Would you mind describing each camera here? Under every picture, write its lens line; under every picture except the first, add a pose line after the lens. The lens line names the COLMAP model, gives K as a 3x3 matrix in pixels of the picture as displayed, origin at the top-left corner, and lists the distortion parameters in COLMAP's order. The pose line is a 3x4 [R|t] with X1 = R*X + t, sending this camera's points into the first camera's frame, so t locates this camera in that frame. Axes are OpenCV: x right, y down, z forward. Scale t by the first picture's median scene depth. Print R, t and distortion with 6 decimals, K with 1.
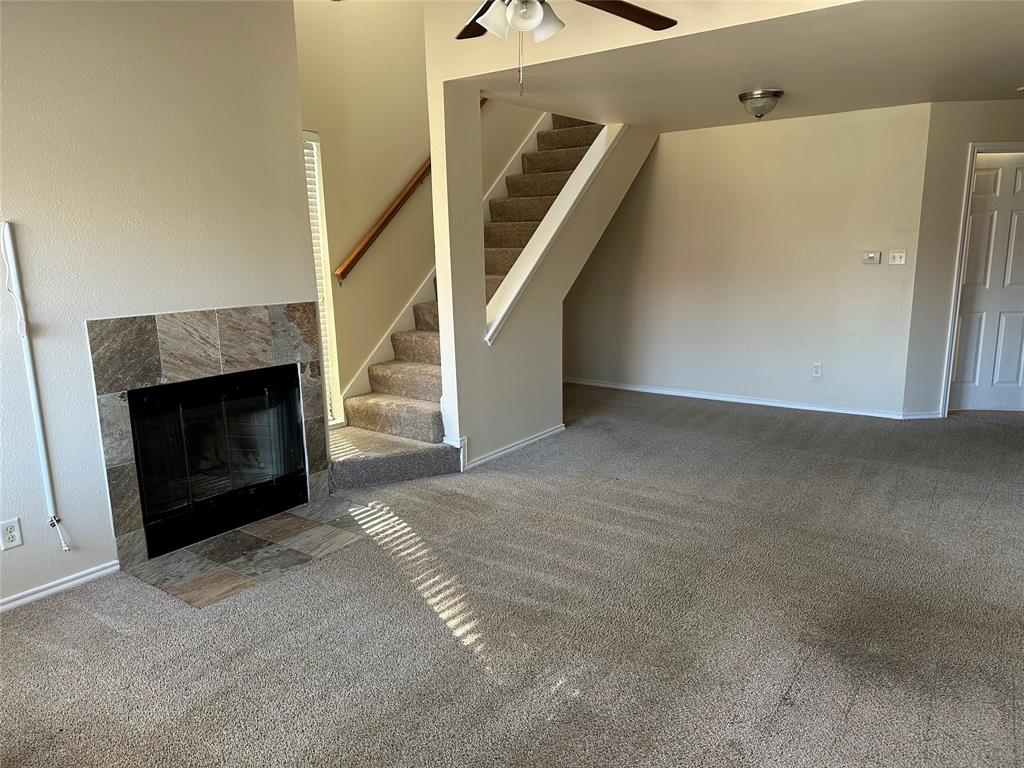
lens RADIAL K [[708.9, 0, 516.2], [0, 708.9, 388.7], [0, 0, 1]] dist [0.095048, -0.127733]
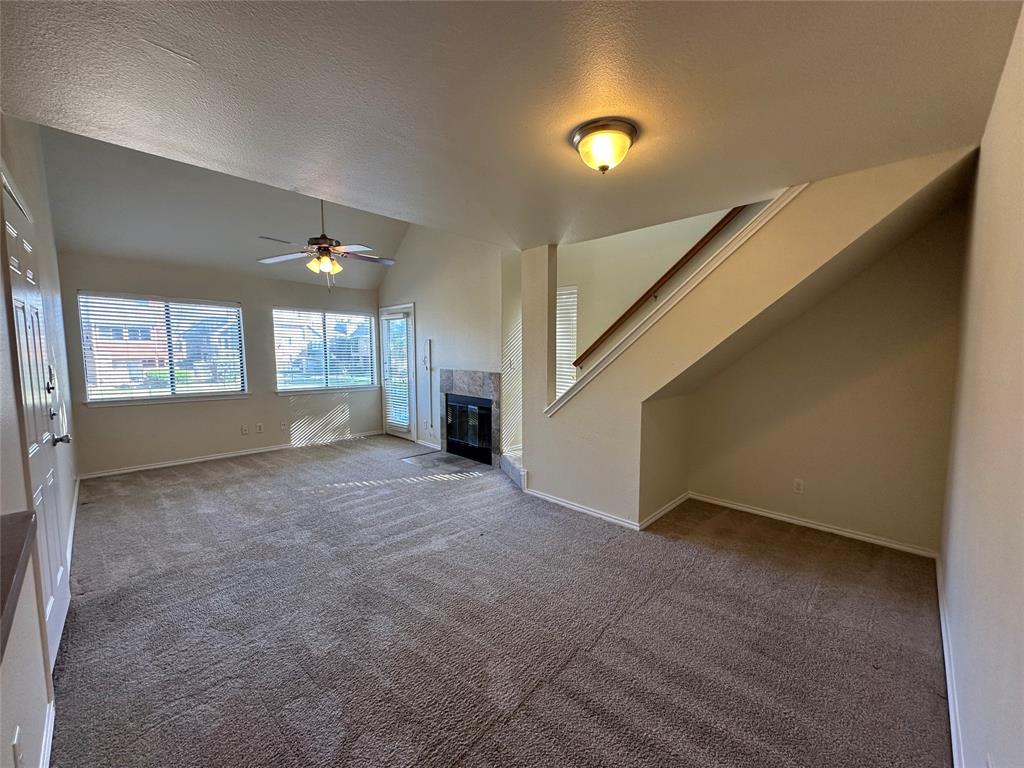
lens RADIAL K [[409.0, 0, 512.3], [0, 409.0, 380.9], [0, 0, 1]] dist [-0.007315, 0.000112]
pose [[-0.160966, 0.085431, -0.983256, 0.988642], [-0.199167, 0.972939, 0.117140, -0.273094], [0.966655, 0.214688, -0.139595, 1.343226]]
